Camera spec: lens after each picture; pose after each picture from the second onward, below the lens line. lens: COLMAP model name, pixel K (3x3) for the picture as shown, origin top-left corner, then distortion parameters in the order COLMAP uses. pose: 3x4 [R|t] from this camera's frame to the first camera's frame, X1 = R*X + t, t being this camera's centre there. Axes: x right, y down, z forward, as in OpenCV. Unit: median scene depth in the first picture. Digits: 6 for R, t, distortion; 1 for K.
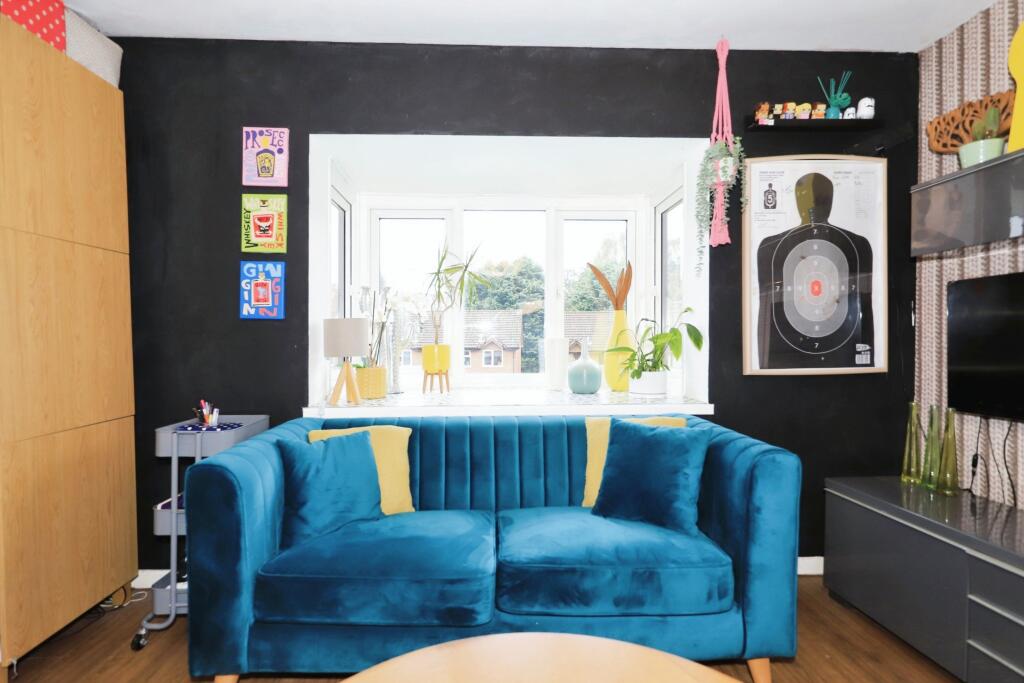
lens RADIAL K [[536.2, 0, 485.1], [0, 536.2, 335.2], [0, 0, 1]] dist [0.005145, 0.000544]
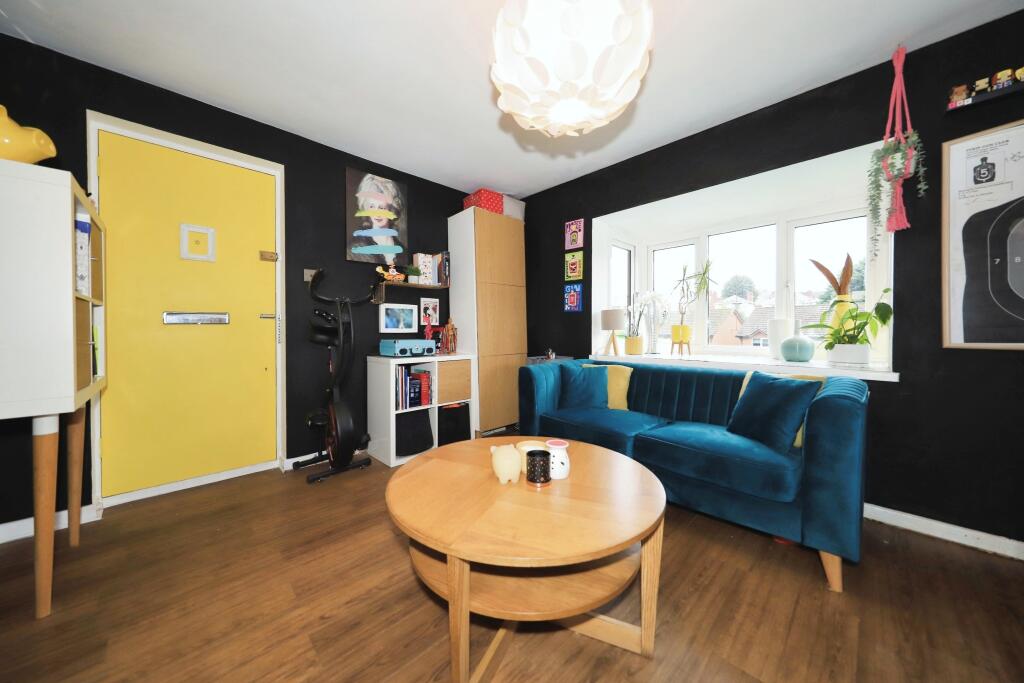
lens RADIAL K [[338.2, 0, 496.2], [0, 338.2, 333.0], [0, 0, 1]] dist [0.000173, -0.000033]
pose [[0.651580, 0.011932, -0.758486, 0.404025], [-0.002725, 0.999907, 0.013389, 0.037416], [0.758575, -0.006657, 0.651552, -0.099414]]
